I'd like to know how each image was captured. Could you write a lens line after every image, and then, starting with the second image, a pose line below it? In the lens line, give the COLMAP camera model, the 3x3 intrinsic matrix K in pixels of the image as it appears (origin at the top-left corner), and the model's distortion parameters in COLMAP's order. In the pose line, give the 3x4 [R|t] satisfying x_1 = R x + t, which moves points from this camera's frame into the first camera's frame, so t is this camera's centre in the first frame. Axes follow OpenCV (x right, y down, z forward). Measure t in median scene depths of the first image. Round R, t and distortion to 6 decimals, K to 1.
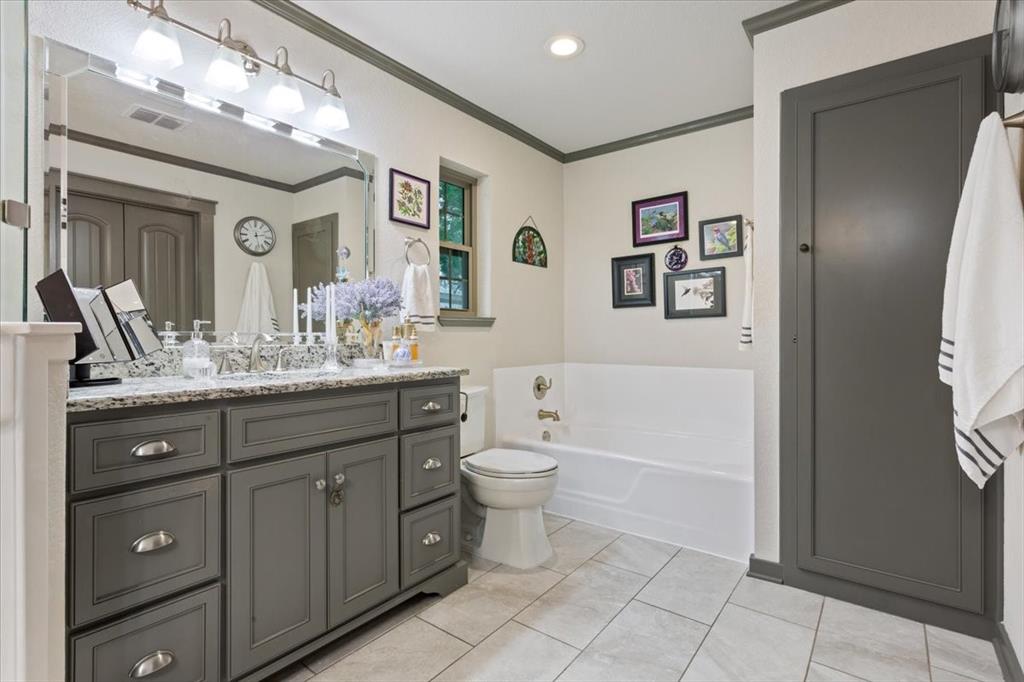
lens RADIAL K [[493.1, 0, 503.3], [0, 493.1, 338.2], [0, 0, 1]] dist [0.004722, 0.001637]
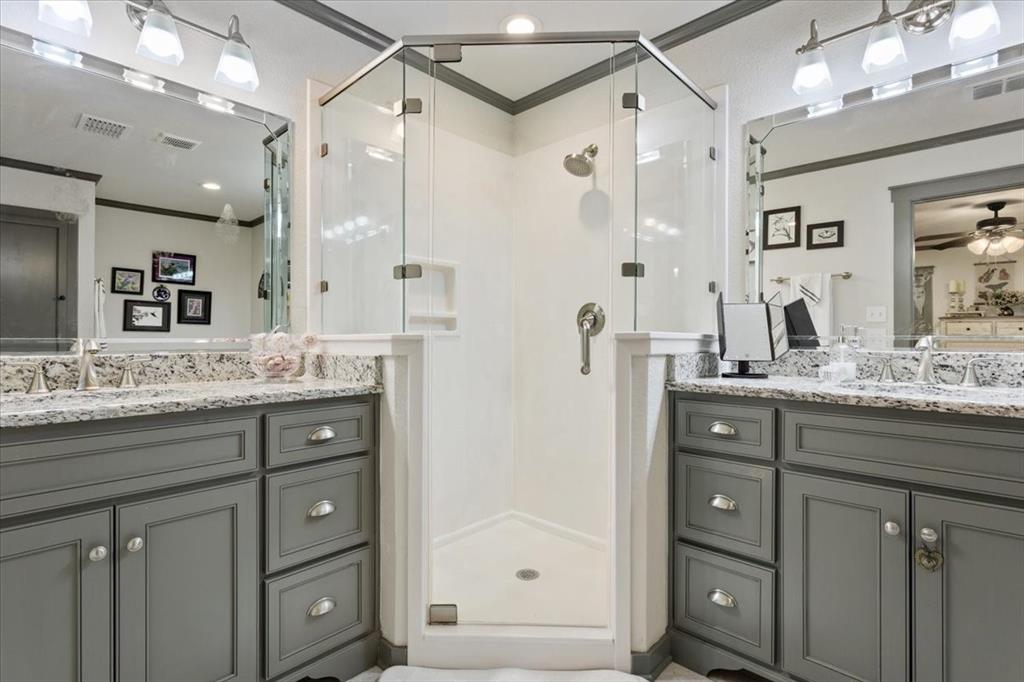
lens RADIAL K [[493.1, 0, 503.0], [0, 493.1, 337.2], [0, 0, 1]] dist [0.004722, 0.001637]
pose [[-0.104853, -0.001099, -0.994487, 0.547182], [-0.005996, 0.999982, -0.000473, -0.007297], [0.994470, 0.005914, -0.104858, 0.514109]]
